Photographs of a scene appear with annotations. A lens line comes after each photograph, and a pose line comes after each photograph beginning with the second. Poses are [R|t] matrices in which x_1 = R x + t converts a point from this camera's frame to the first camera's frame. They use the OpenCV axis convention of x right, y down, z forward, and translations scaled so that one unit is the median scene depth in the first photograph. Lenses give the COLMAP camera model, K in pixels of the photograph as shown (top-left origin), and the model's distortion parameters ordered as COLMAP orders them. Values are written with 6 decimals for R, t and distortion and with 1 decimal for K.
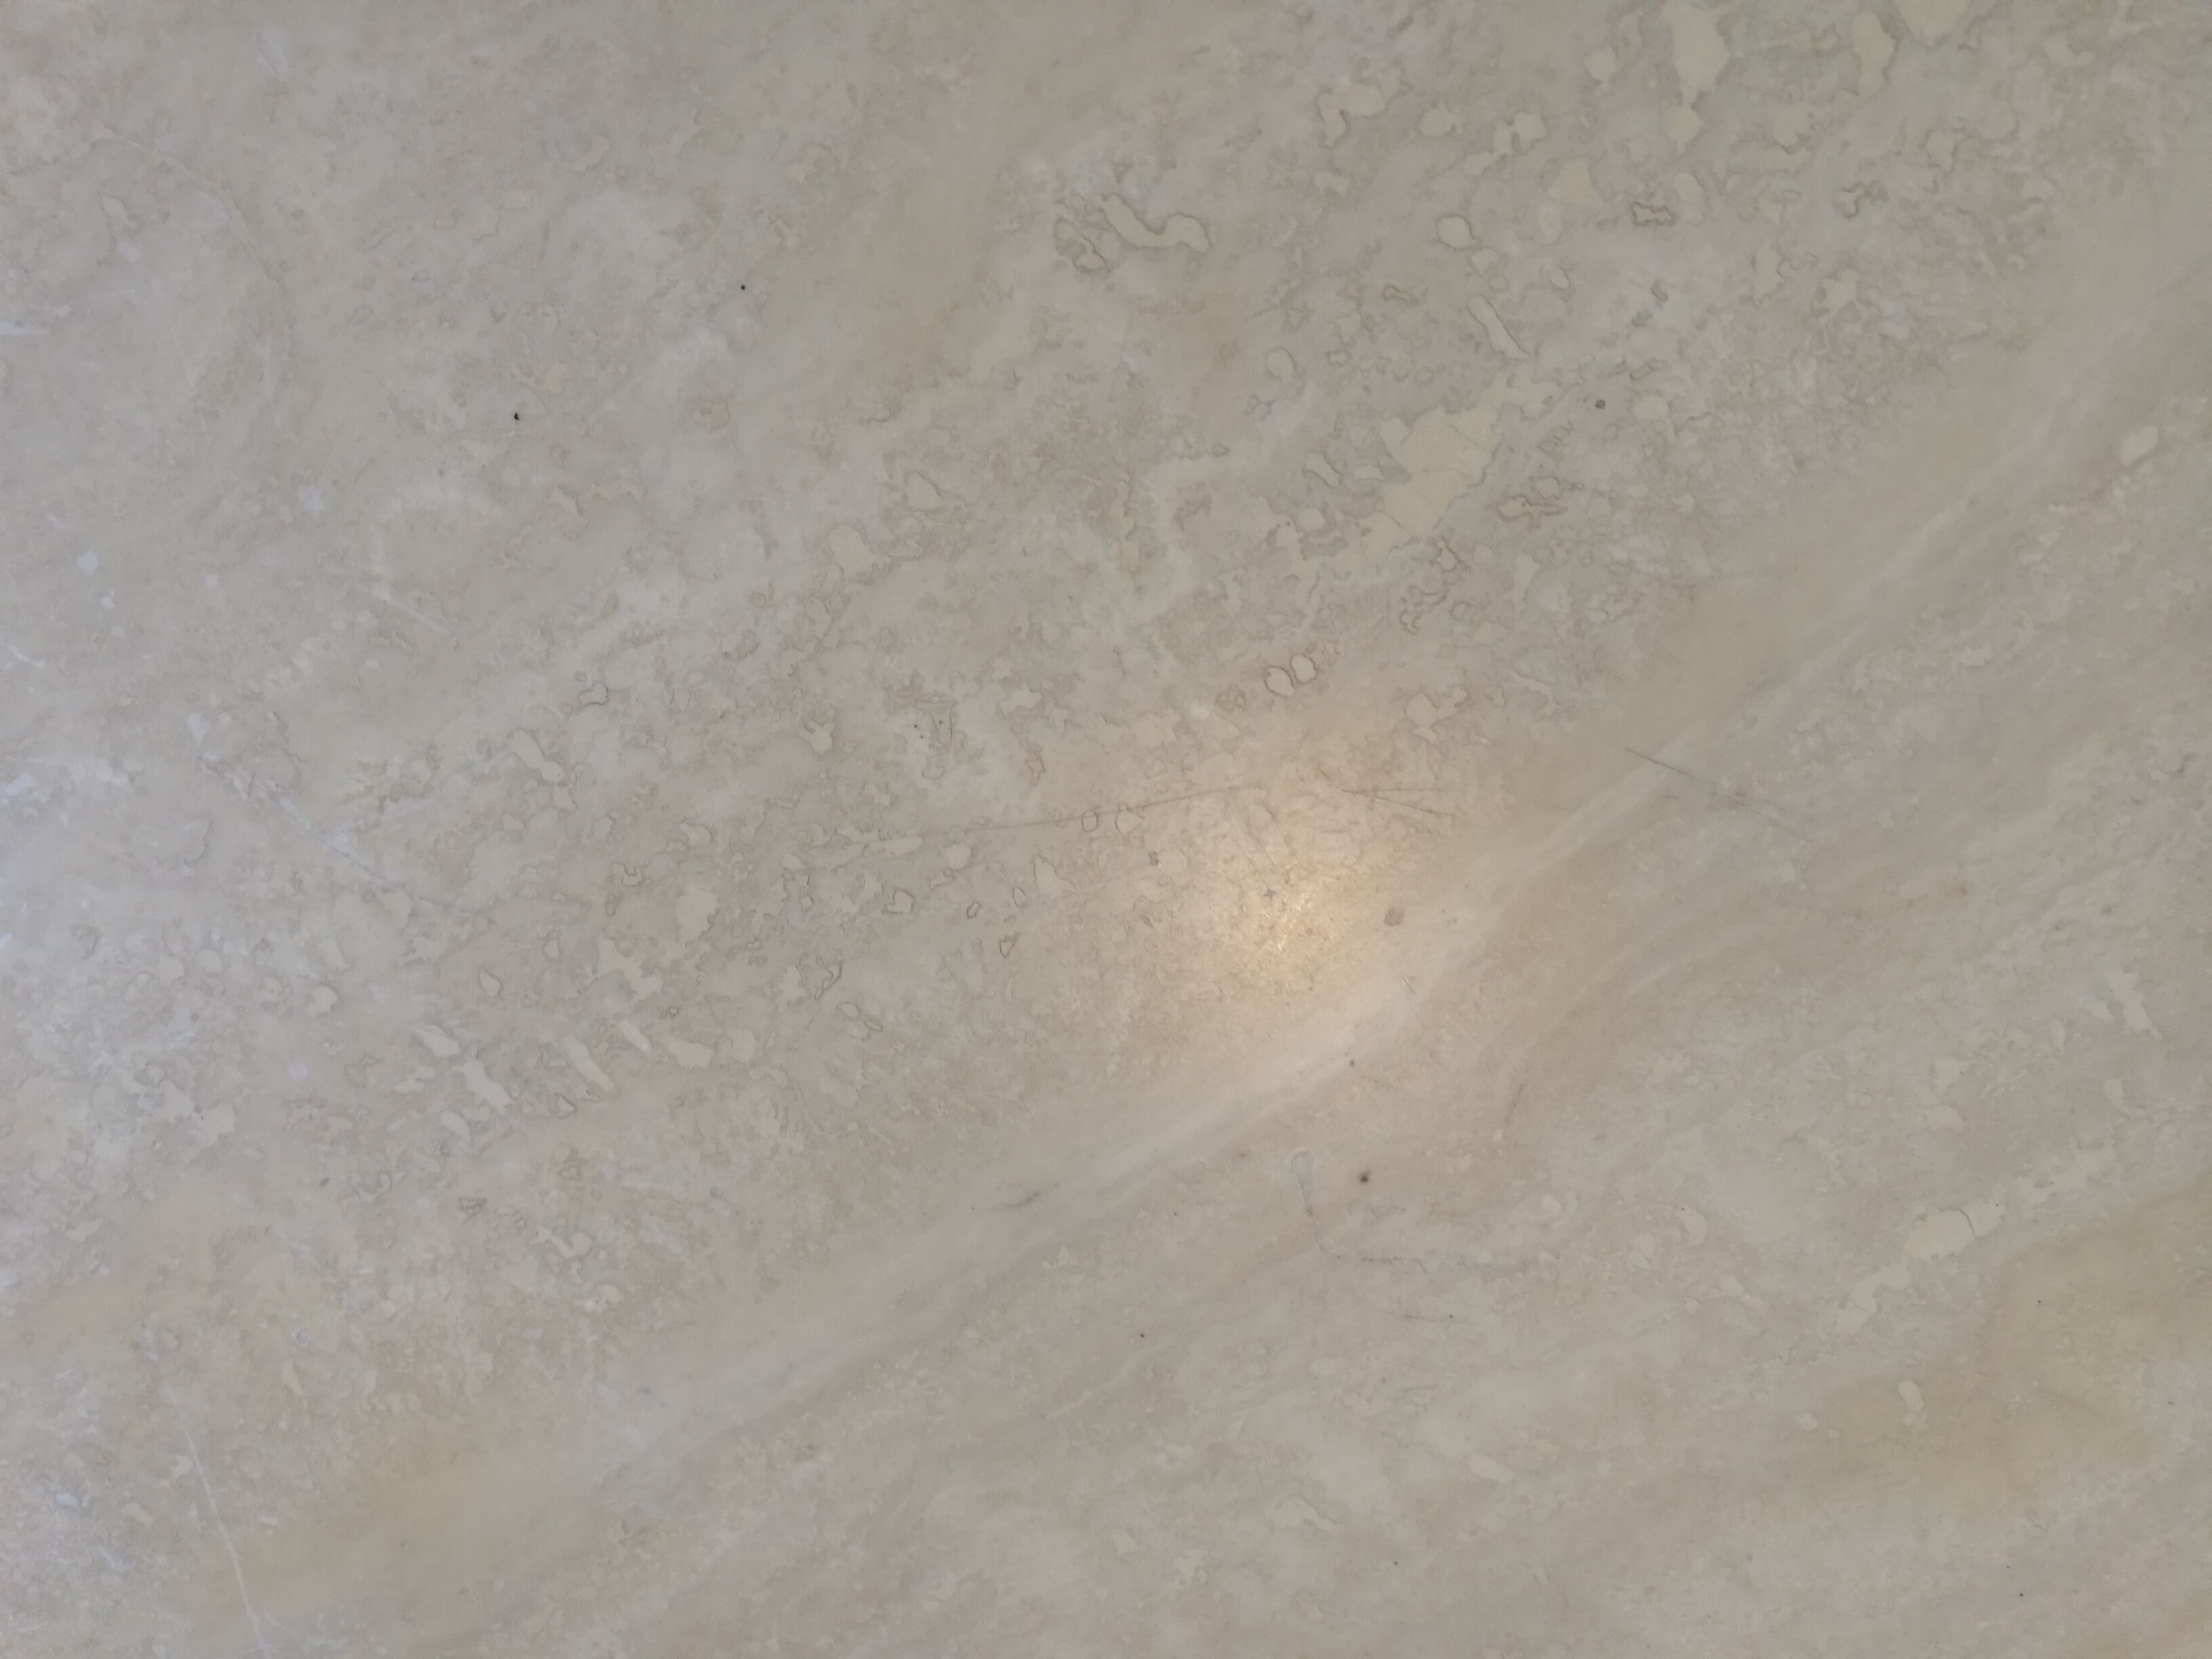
lens RADIAL K [[1775.3, 0, 1106.3], [0, 1775.3, 829.2], [0, 0, 1]] dist [-0.034553, 0.054155]
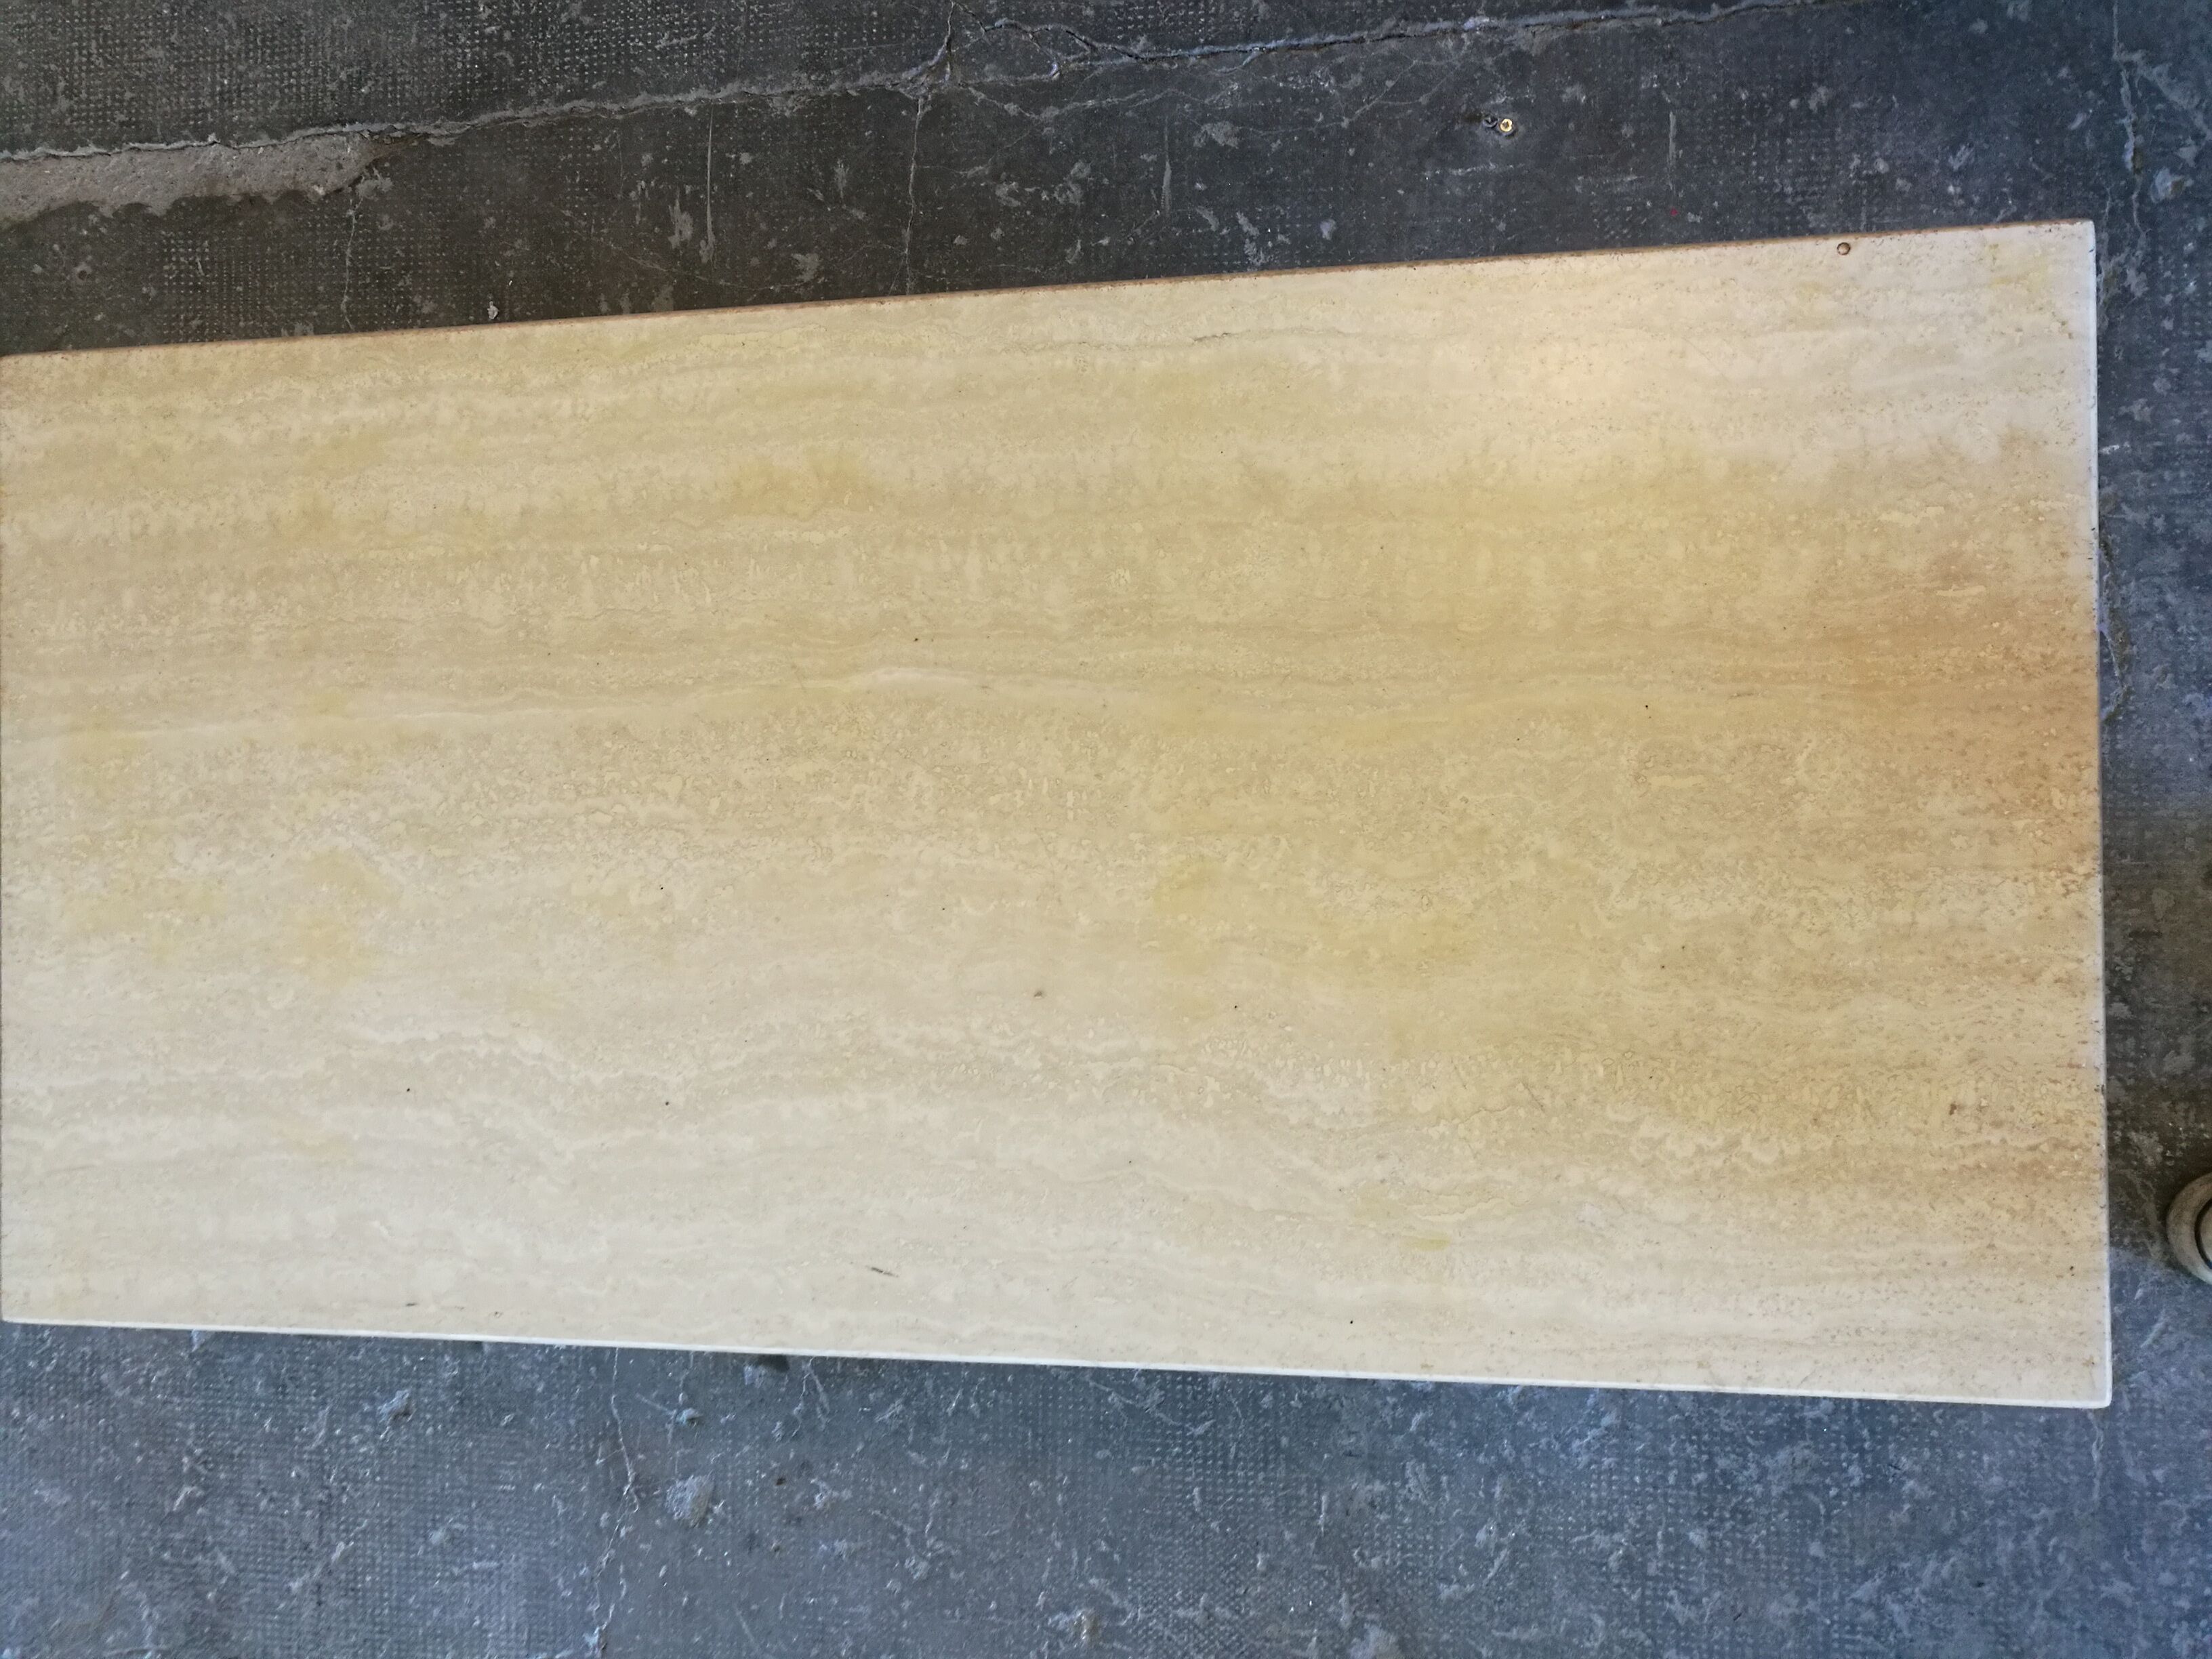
lens RADIAL K [[1775.3, 0, 1114.5], [0, 1775.3, 845.5], [0, 0, 1]] dist [-0.034553, 0.054155]
pose [[-0.728280, -0.645158, -0.231042, 0.437405], [0.675402, -0.732796, -0.082722, 0.483656], [-0.115938, -0.216291, 0.969421, -2.973791]]
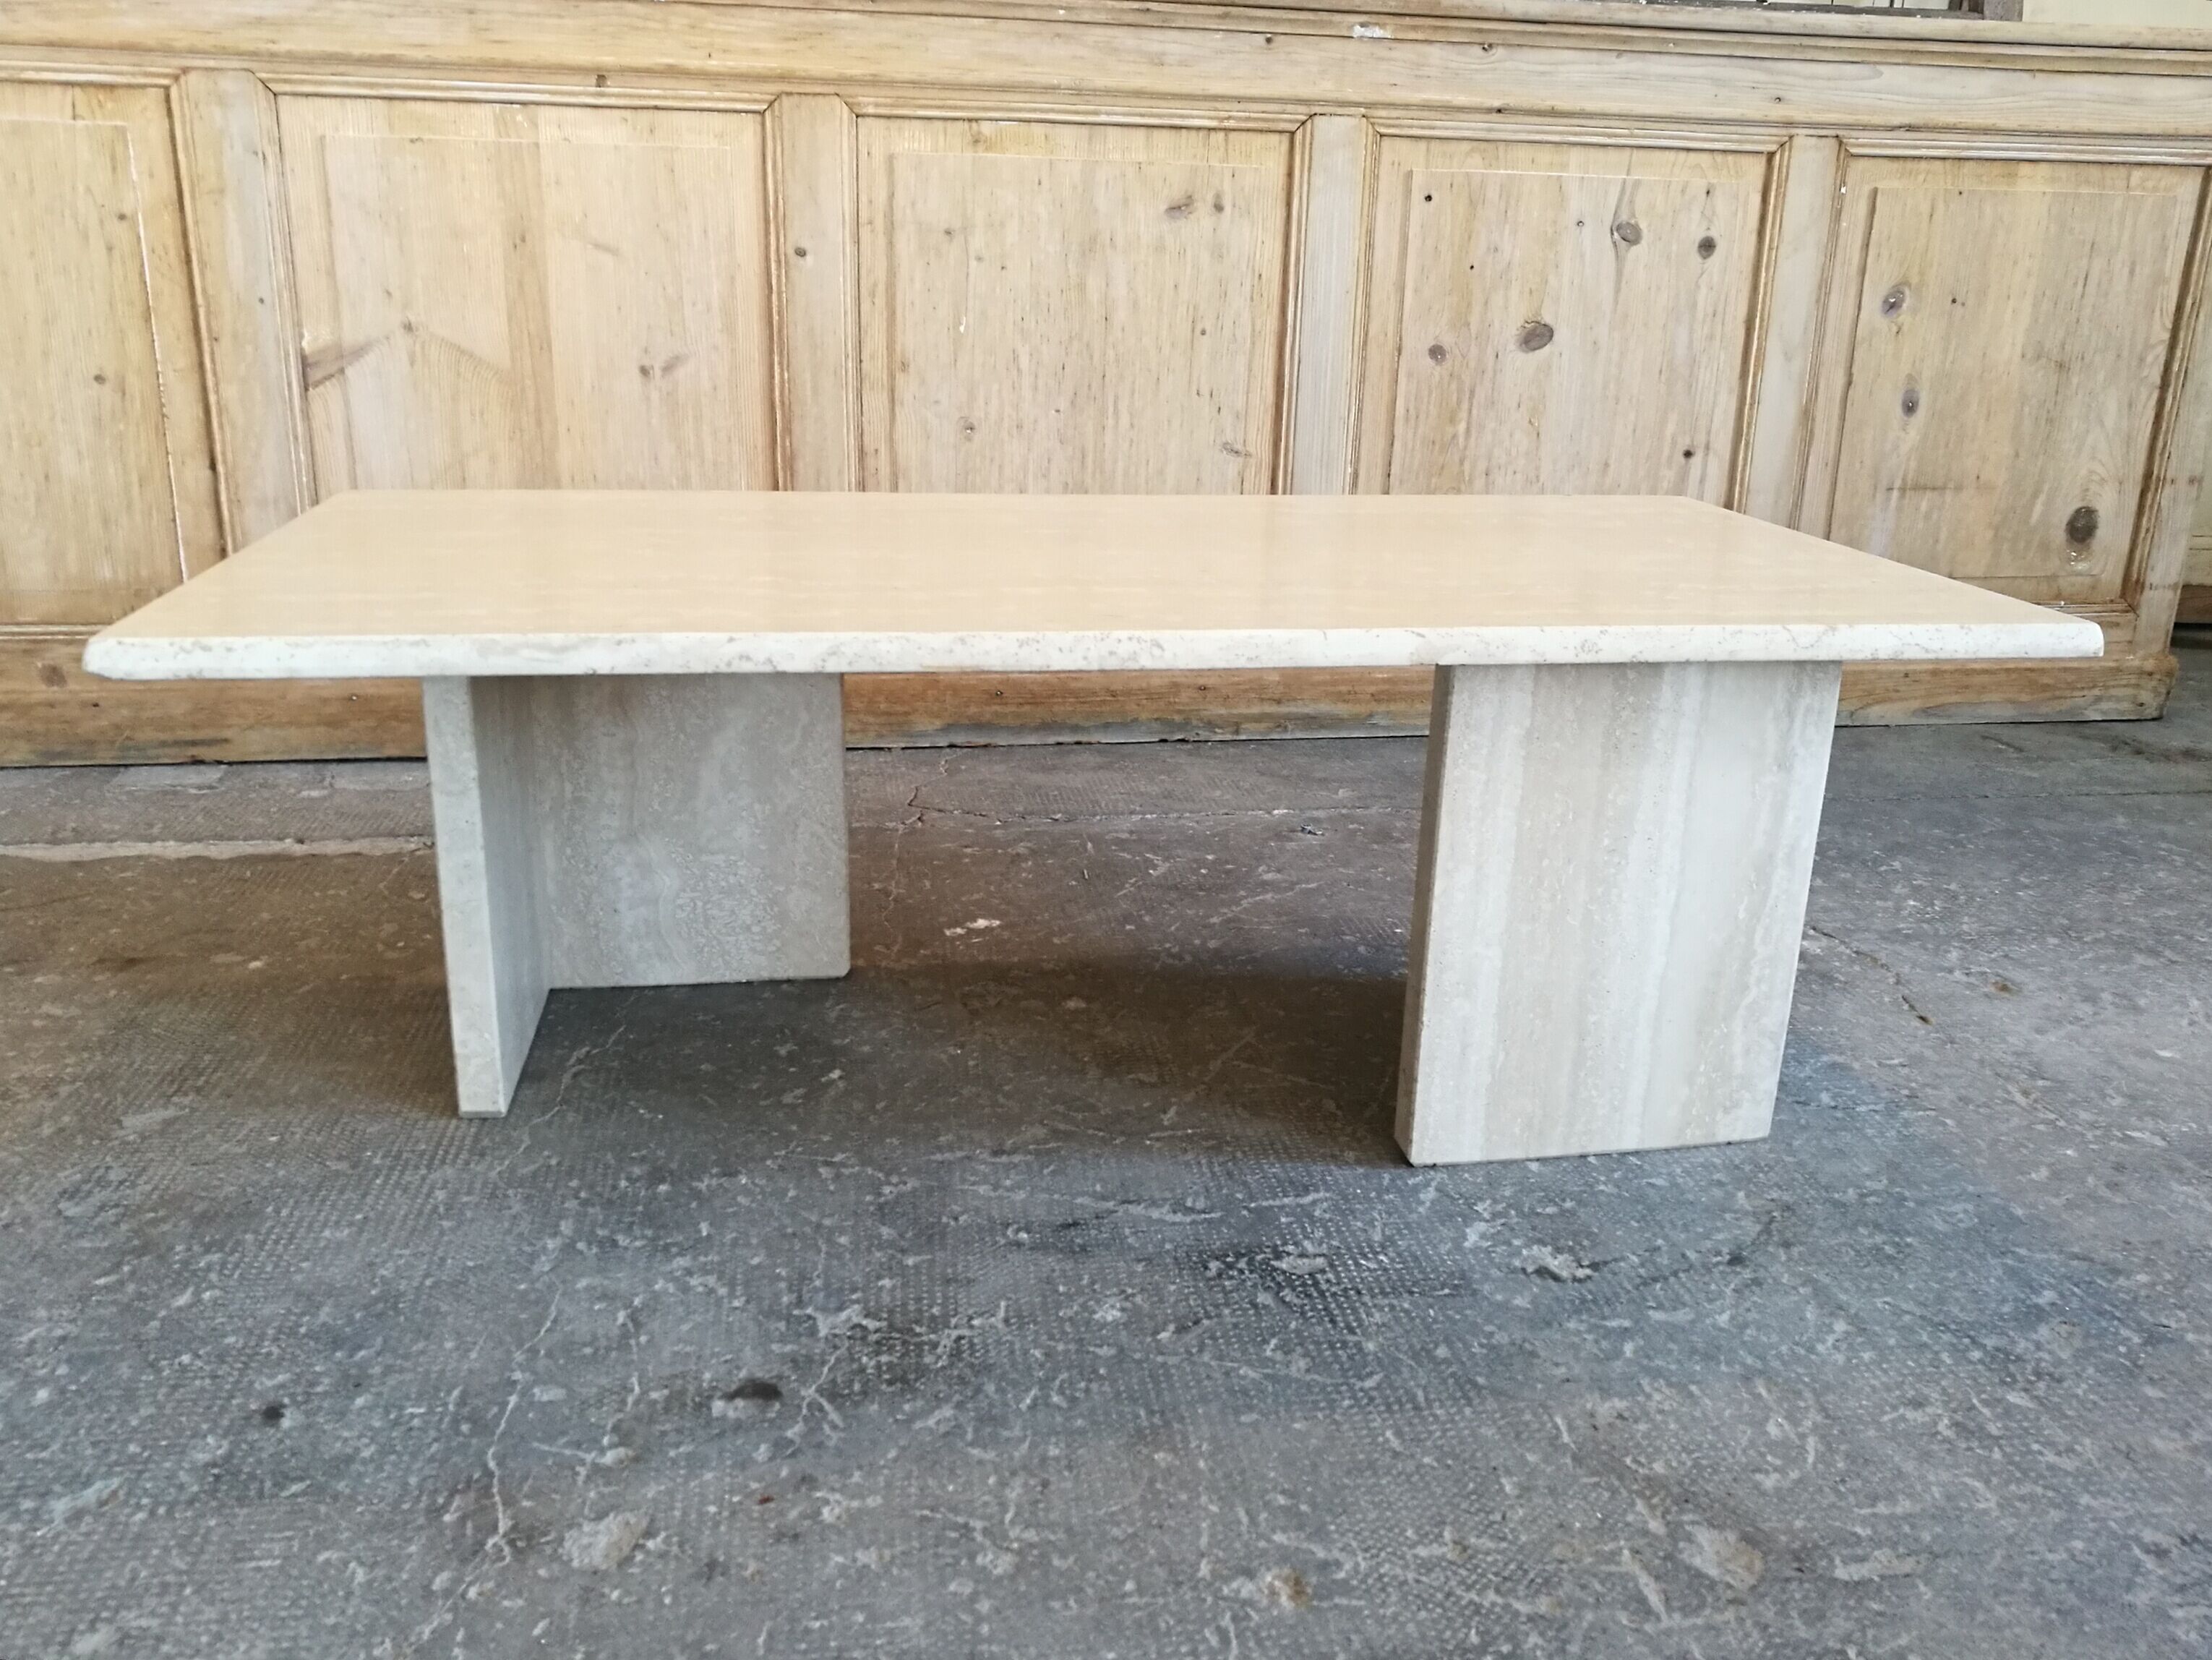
lens RADIAL K [[1889.1, 0, 1111.3], [0, 1889.1, 825.4], [0, 0, 1]] dist [-0.042444, 0.074857]
pose [[-0.758603, -0.515781, 0.398109, -2.727652], [0.557542, -0.197704, 0.806263, -4.577154], [-0.337148, 0.833596, 0.437548, -0.899121]]
